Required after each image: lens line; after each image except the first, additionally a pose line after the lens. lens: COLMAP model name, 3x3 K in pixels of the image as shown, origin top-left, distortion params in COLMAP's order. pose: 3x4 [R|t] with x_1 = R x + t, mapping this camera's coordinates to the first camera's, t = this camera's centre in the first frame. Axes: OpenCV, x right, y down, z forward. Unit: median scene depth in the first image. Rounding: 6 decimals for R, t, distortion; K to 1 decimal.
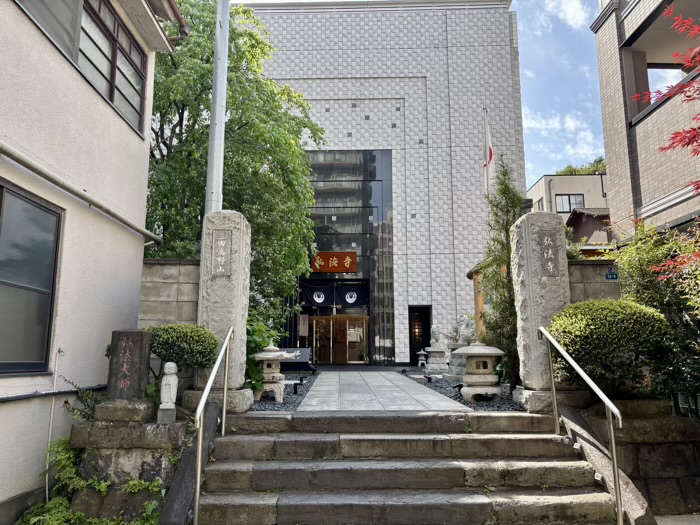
lens RADIAL K [[521.9, 0, 350.0], [0, 521.9, 262.5], [0, 0, 1]] dist [0.034996, 0.000220]
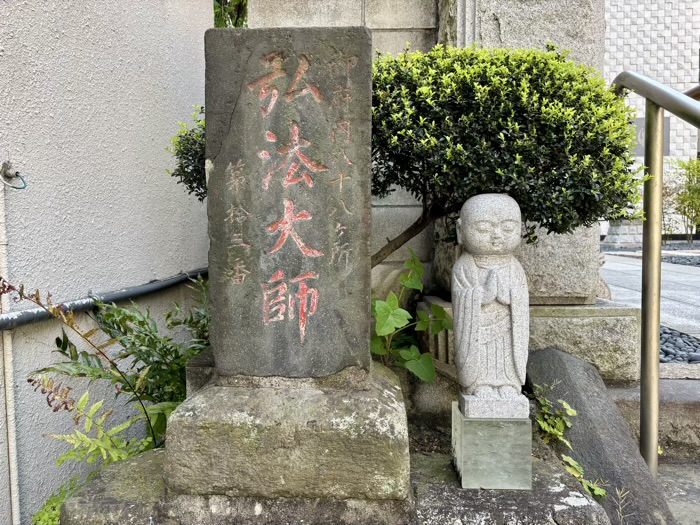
lens RADIAL K [[535.5, 0, 350.0], [0, 535.5, 262.5], [0, 0, 1]] dist [0.002233, 0.001763]
pose [[0.997845, -0.005950, -0.065352, -0.102513], [0.020775, 0.973298, 0.228602, 0.044455], [0.062247, -0.229467, 0.971324, 0.210912]]
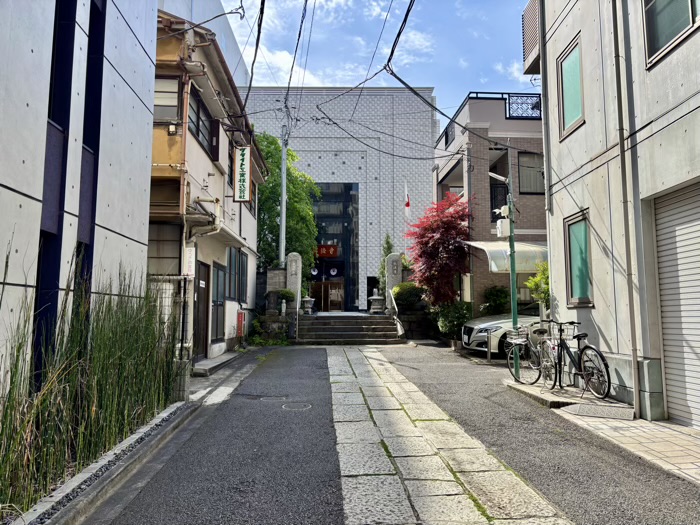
lens RADIAL K [[521.9, 0, 350.0], [0, 521.9, 262.5], [0, 0, 1]] dist [0.034996, 0.000220]
pose [[0.999388, 0.004726, 0.034651, -0.003675], [-0.007311, 0.997166, 0.074873, -0.090926], [-0.034199, -0.075081, 0.996591, -0.693620]]
